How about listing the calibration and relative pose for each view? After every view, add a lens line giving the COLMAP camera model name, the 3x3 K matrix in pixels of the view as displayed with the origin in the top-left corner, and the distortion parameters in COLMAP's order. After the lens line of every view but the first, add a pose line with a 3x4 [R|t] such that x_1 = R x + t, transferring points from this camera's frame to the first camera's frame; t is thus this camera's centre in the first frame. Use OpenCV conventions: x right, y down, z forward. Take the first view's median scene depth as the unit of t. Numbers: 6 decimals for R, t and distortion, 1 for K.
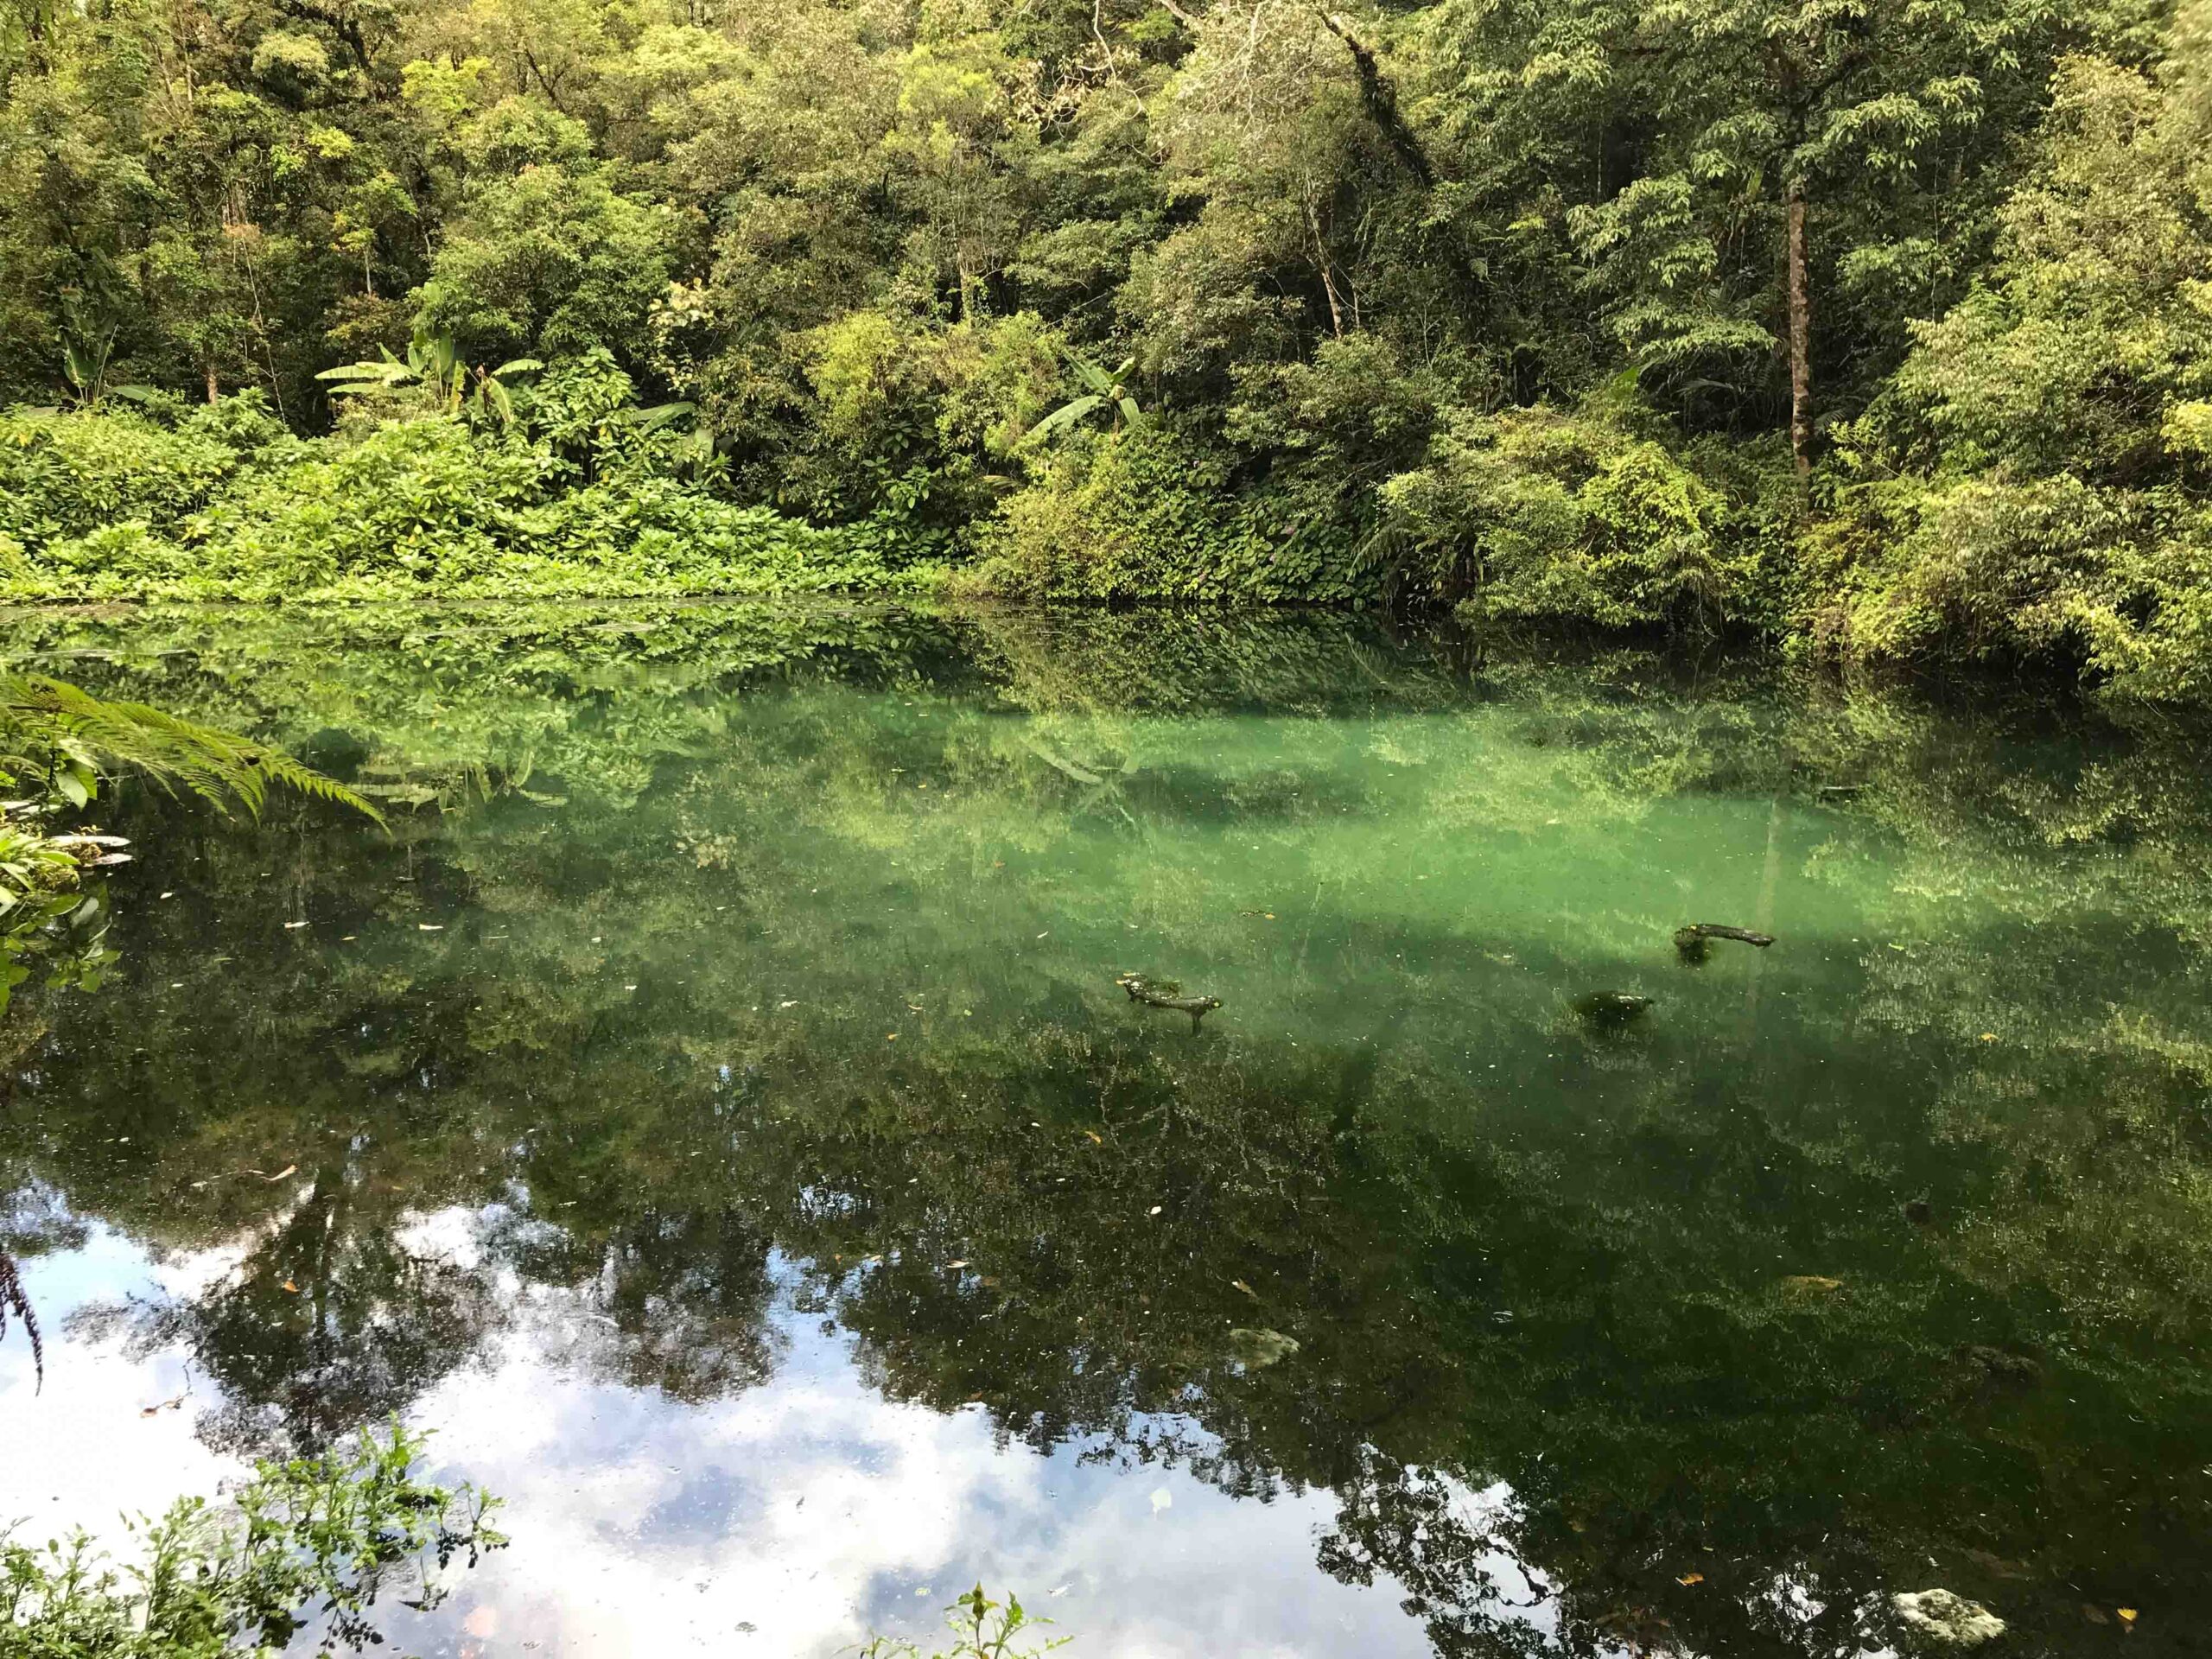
lens RADIAL K [[1780.1, 0, 1114.7], [0, 1780.1, 824.2], [0, 0, 1]] dist [0.038481, -0.061696]
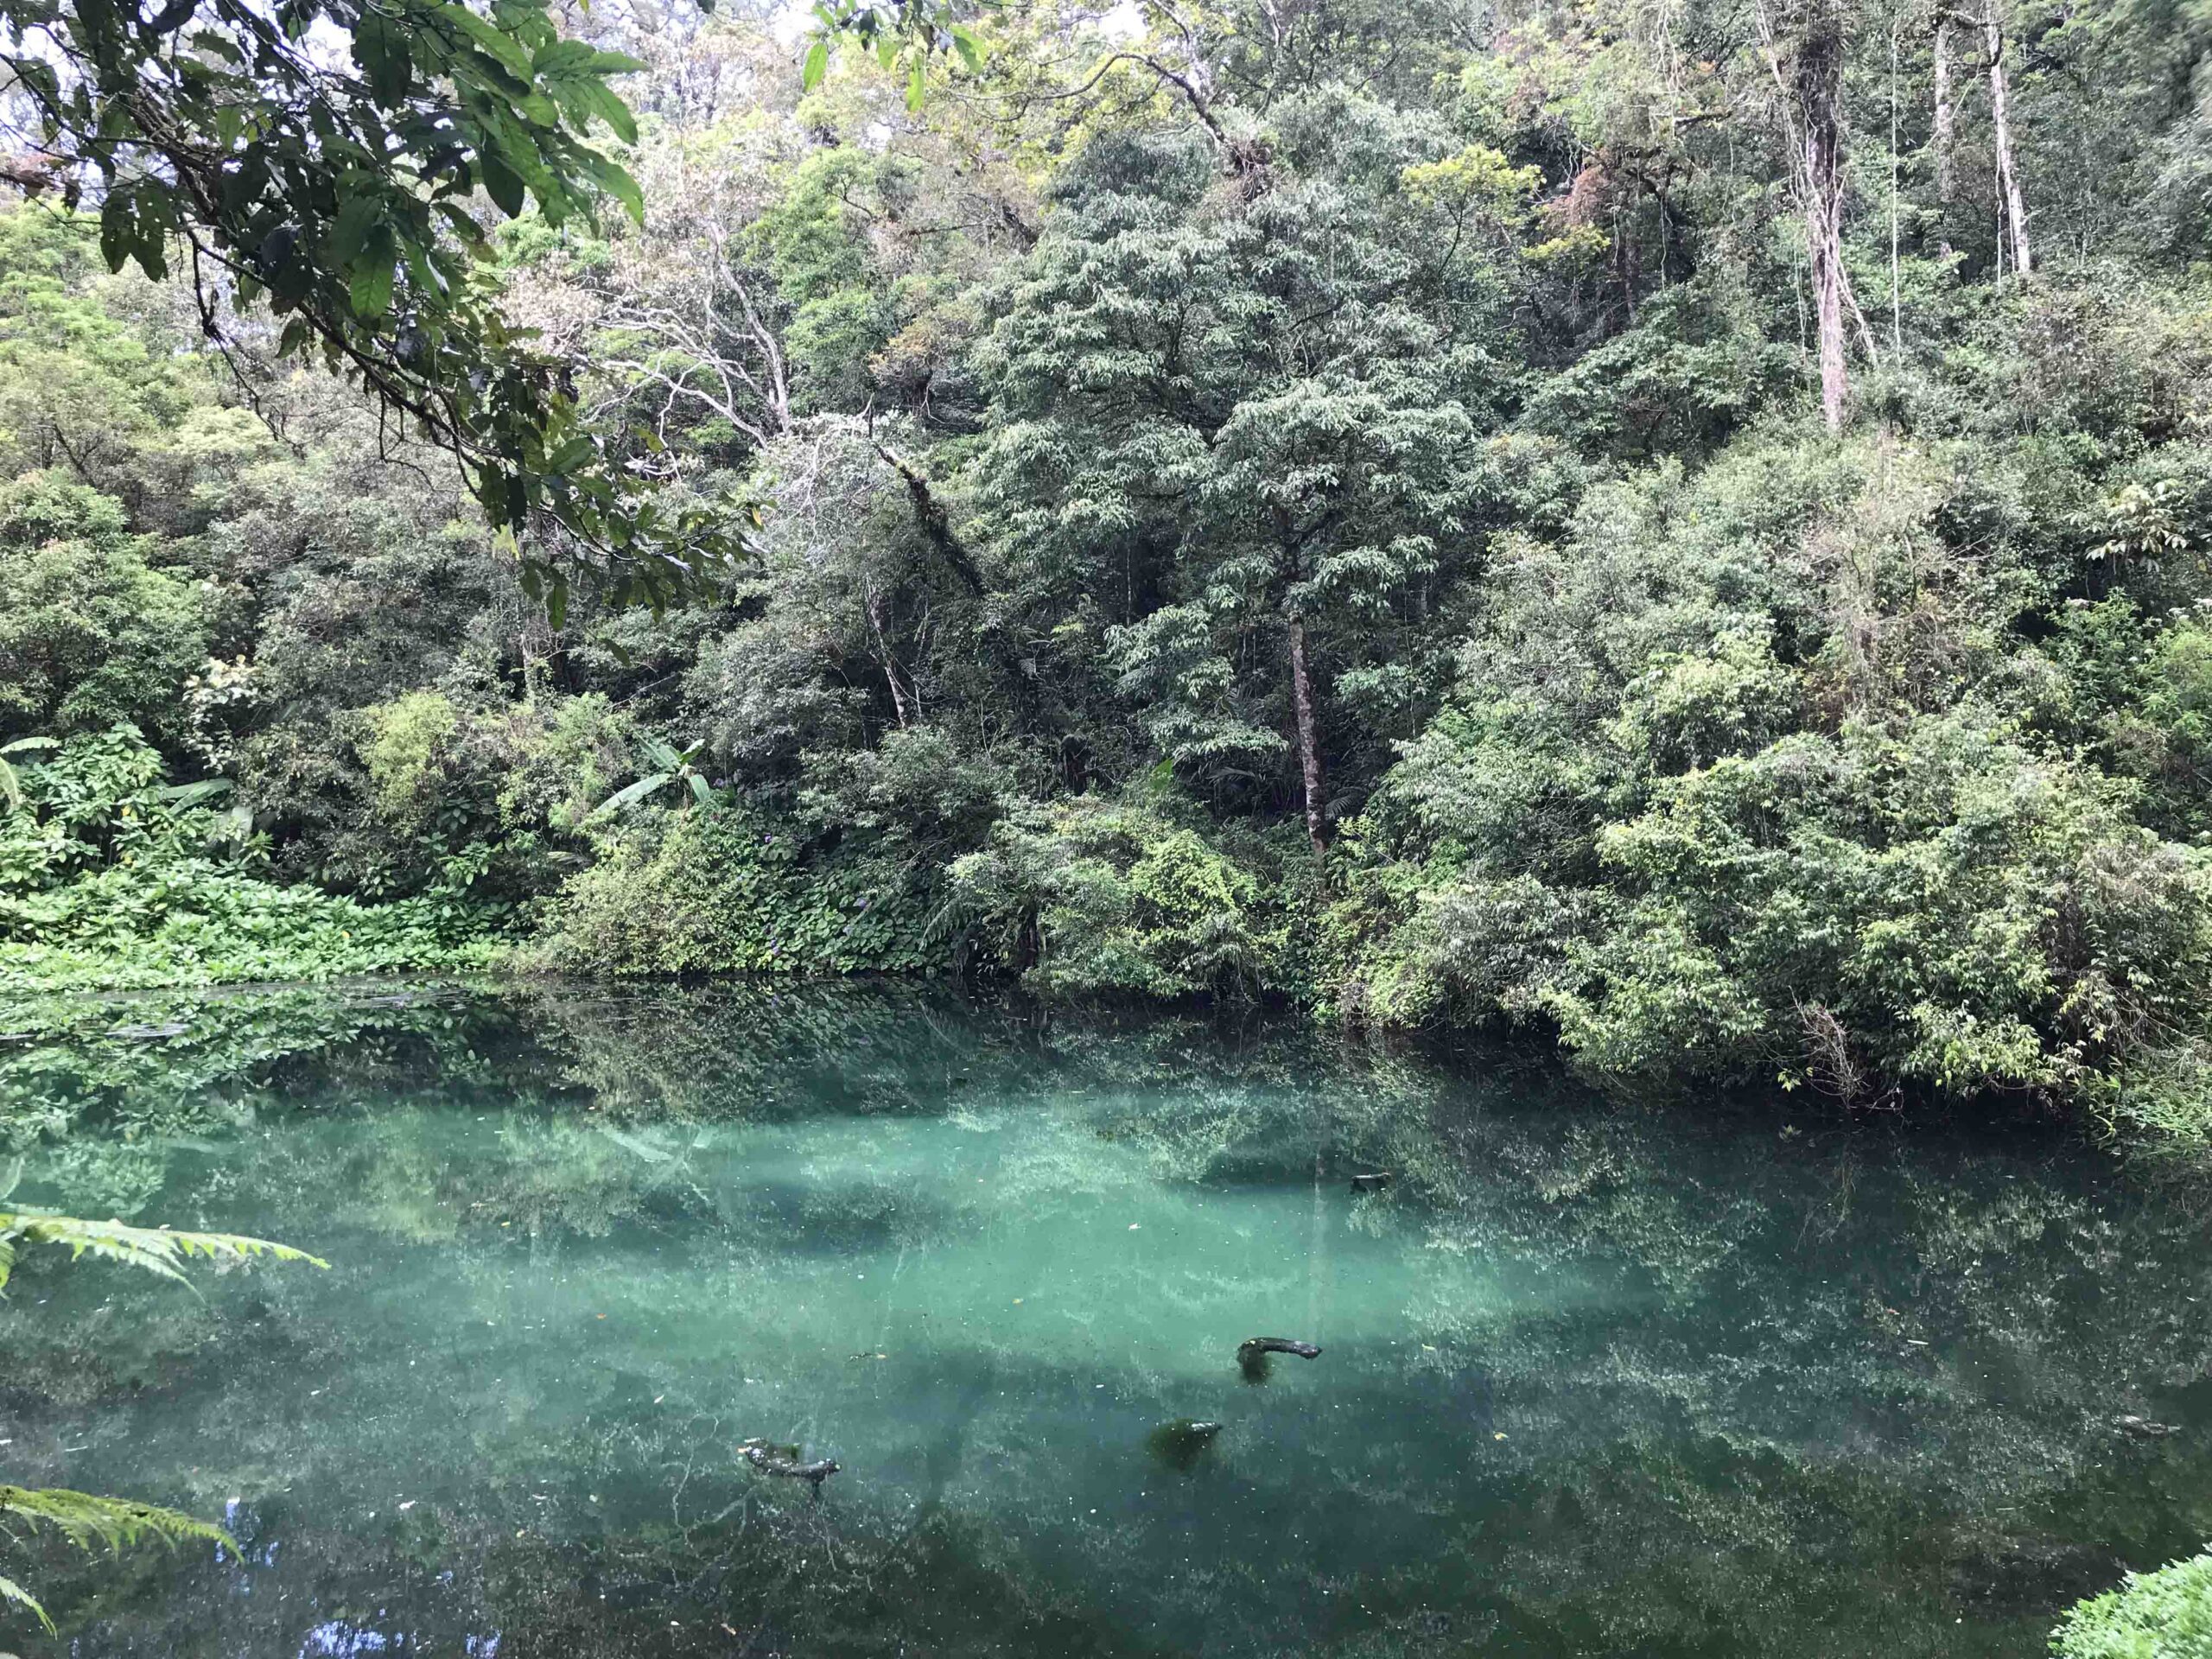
lens RADIAL K [[1780.1, 0, 1118.0], [0, 1780.1, 814.8], [0, 0, 1]] dist [0.038481, -0.061696]
pose [[0.969781, -0.008677, 0.243824, -0.009955], [0.054462, 0.981849, -0.181675, -0.021241], [-0.237822, 0.189465, 0.952651, -0.037396]]
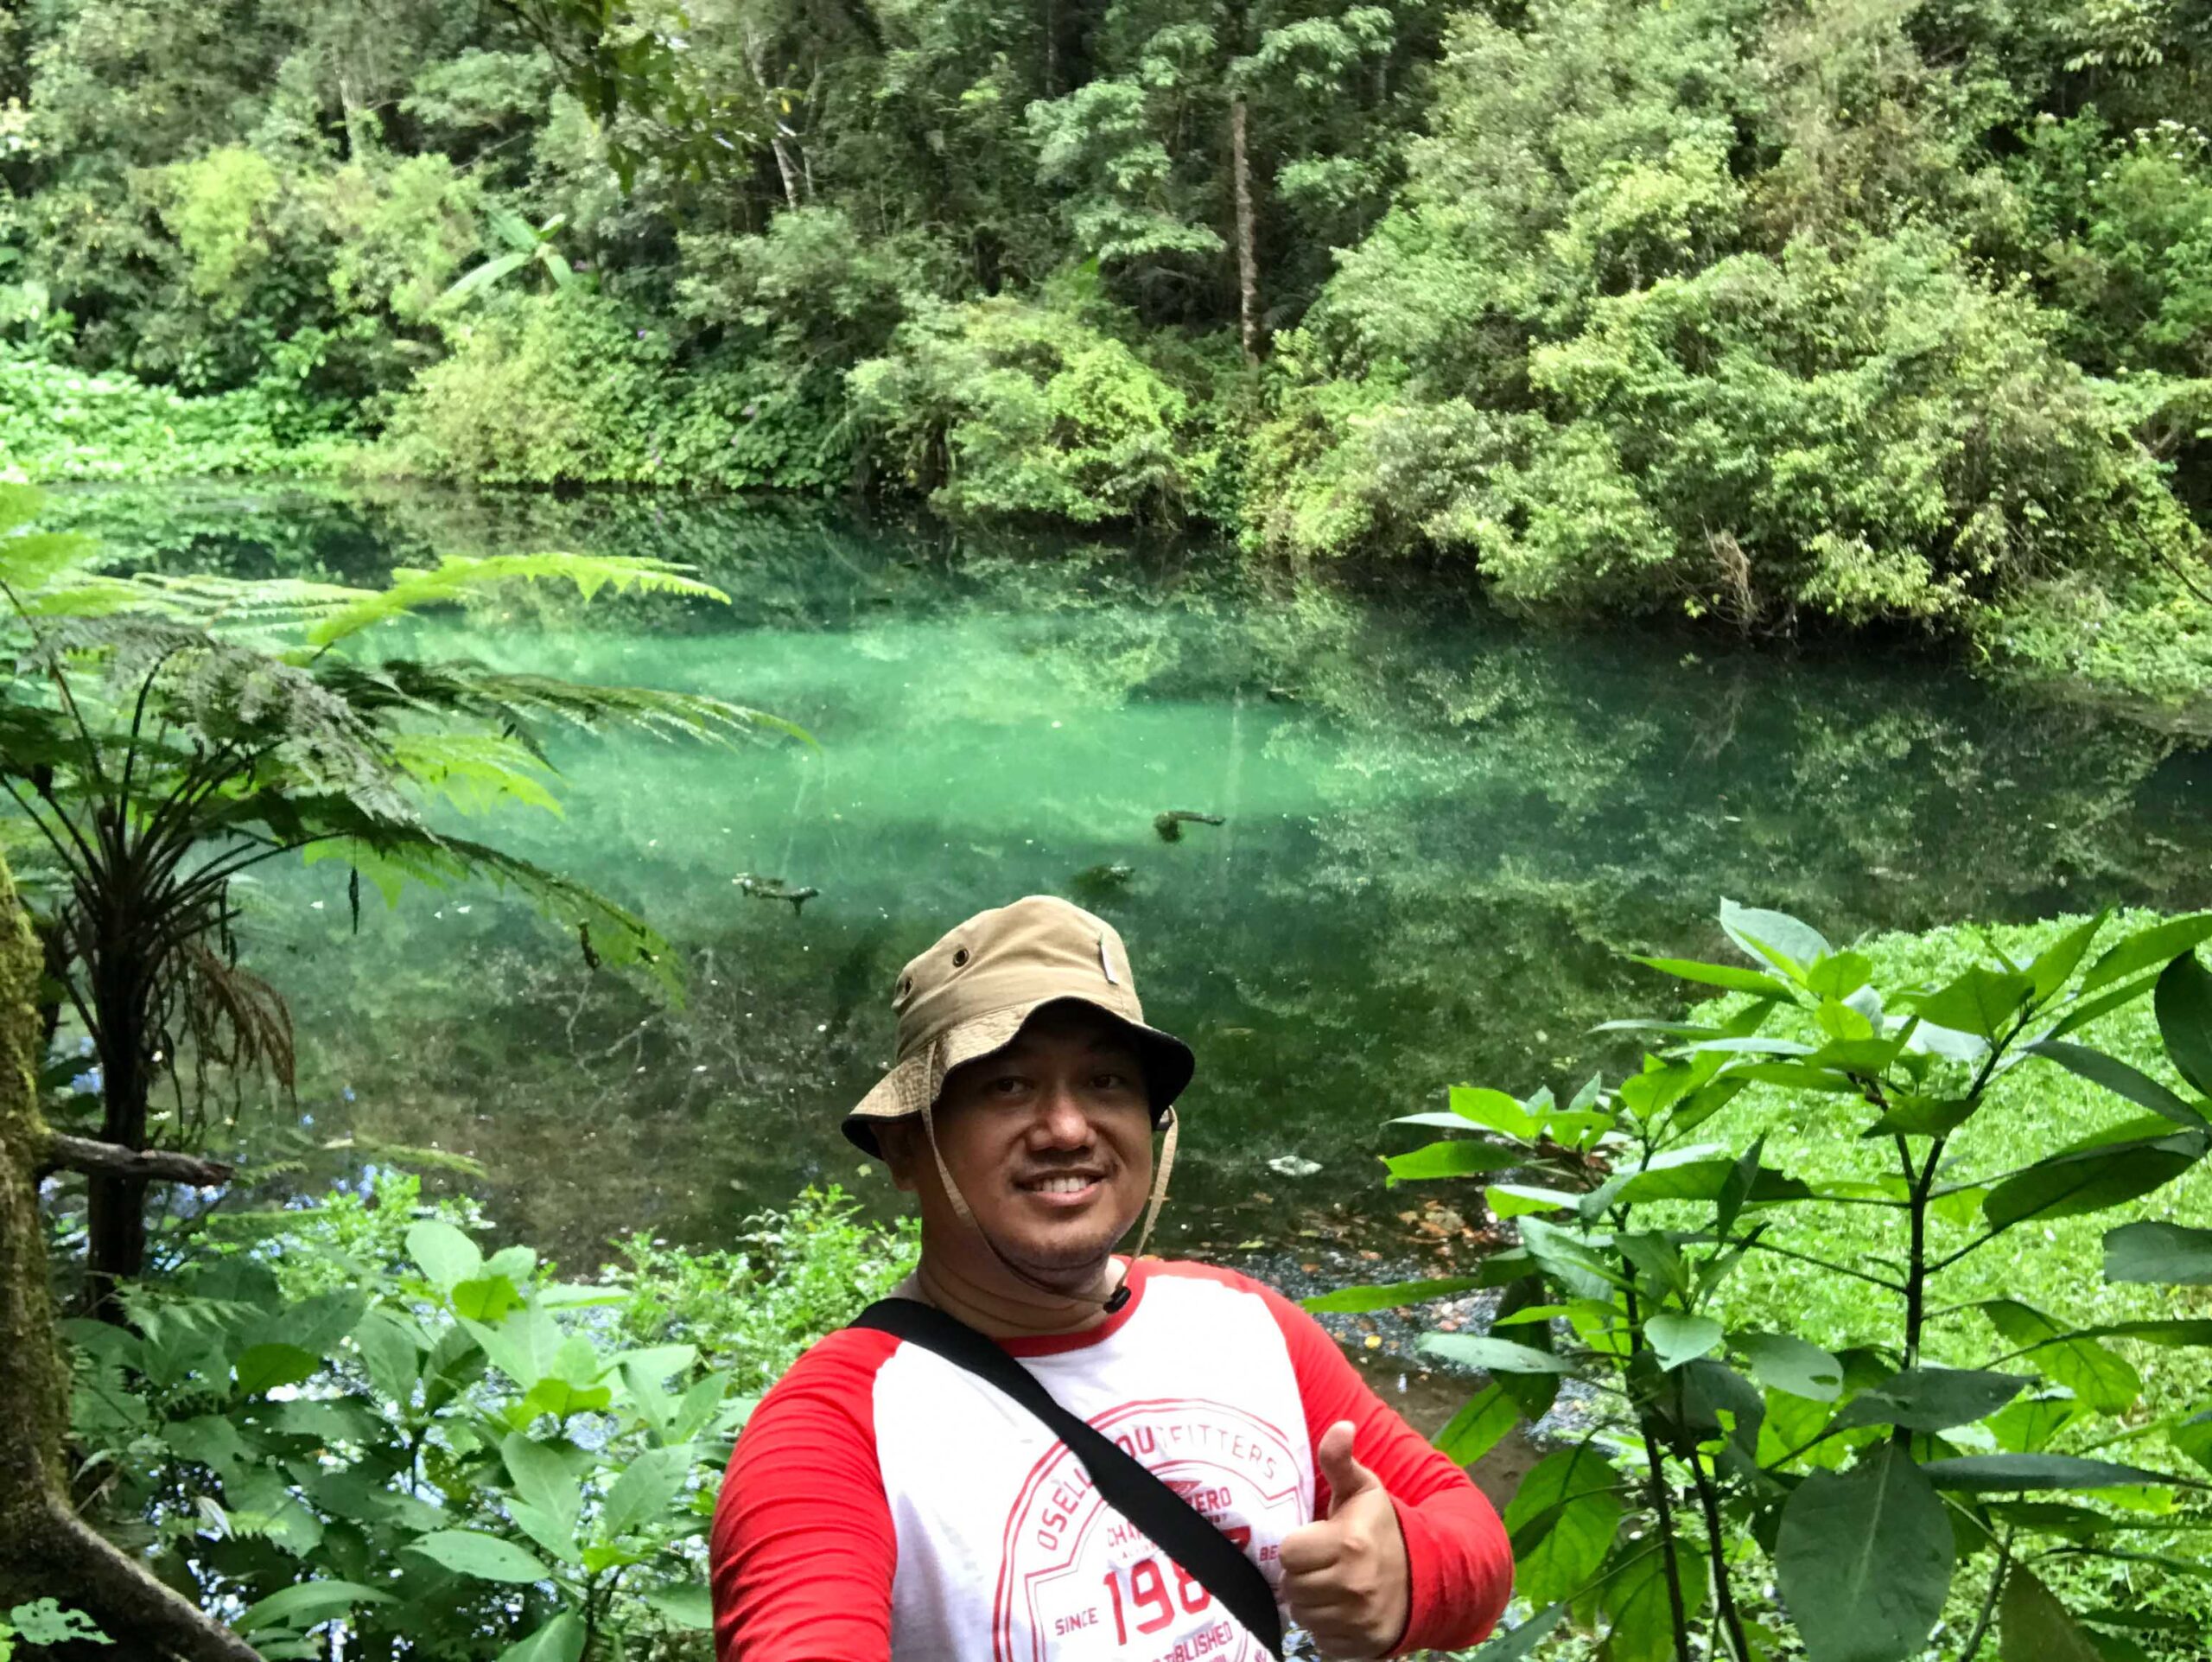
lens RADIAL K [[2068.6, 0, 1119.3], [0, 2068.6, 826.9], [0, 0, 1]] dist [0.029517, 0.000000]
pose [[0.957994, -0.054741, 0.281517, -0.039585], [0.038238, 0.997231, 0.063789, -0.008891], [-0.284229, -0.050344, 0.957434, -0.130511]]
